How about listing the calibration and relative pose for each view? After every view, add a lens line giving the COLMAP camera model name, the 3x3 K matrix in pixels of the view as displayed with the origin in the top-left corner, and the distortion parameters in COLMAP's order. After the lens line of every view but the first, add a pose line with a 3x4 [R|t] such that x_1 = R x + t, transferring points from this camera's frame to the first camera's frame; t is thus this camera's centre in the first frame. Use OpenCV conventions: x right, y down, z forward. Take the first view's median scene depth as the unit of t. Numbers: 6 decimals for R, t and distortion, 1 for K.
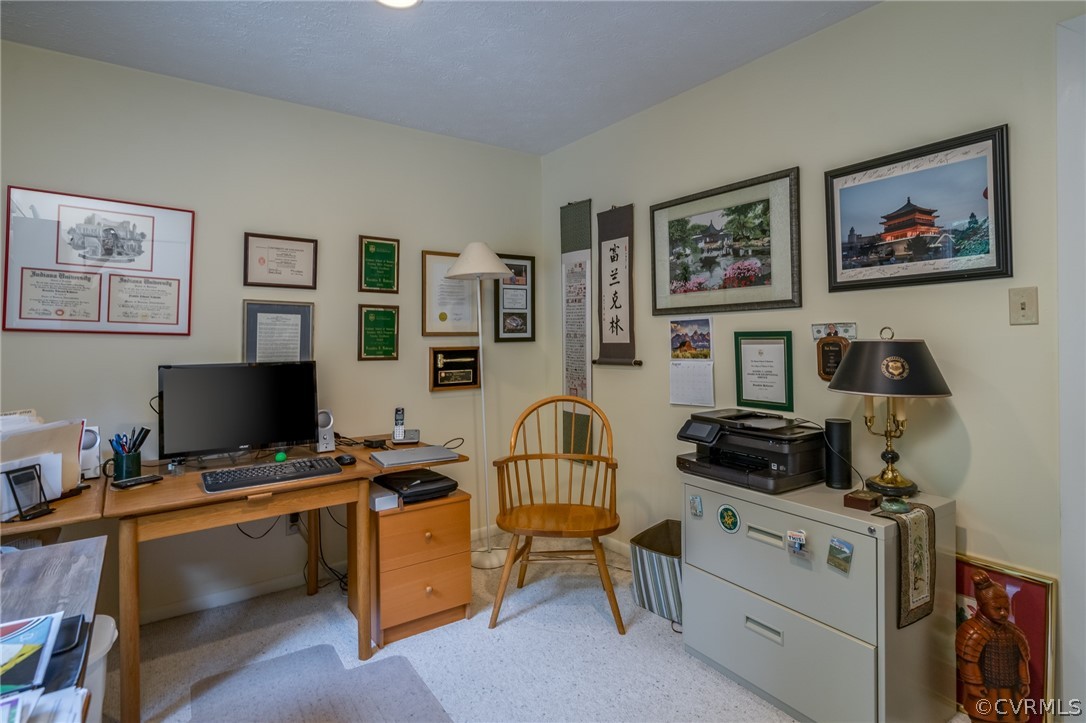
lens RADIAL K [[560.0, 0, 559.0], [0, 560.0, 338.0], [0, 0, 1]] dist [0.000590, -0.000059]
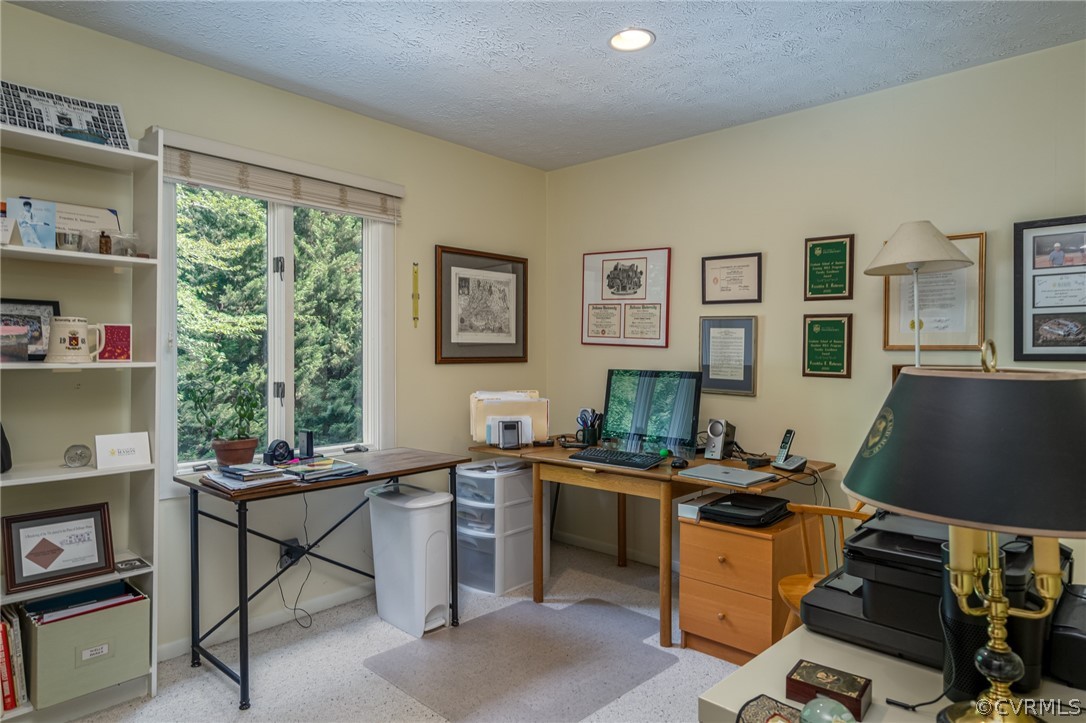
lens RADIAL K [[660.4, 0, 543.9], [0, 660.4, 355.0], [0, 0, 1]] dist [-0.002505, -0.000168]
pose [[0.204518, 0.018126, -0.978695, 0.678191], [-0.006740, 0.999831, 0.017109, -0.010916], [0.978840, 0.003098, 0.204606, 0.402513]]
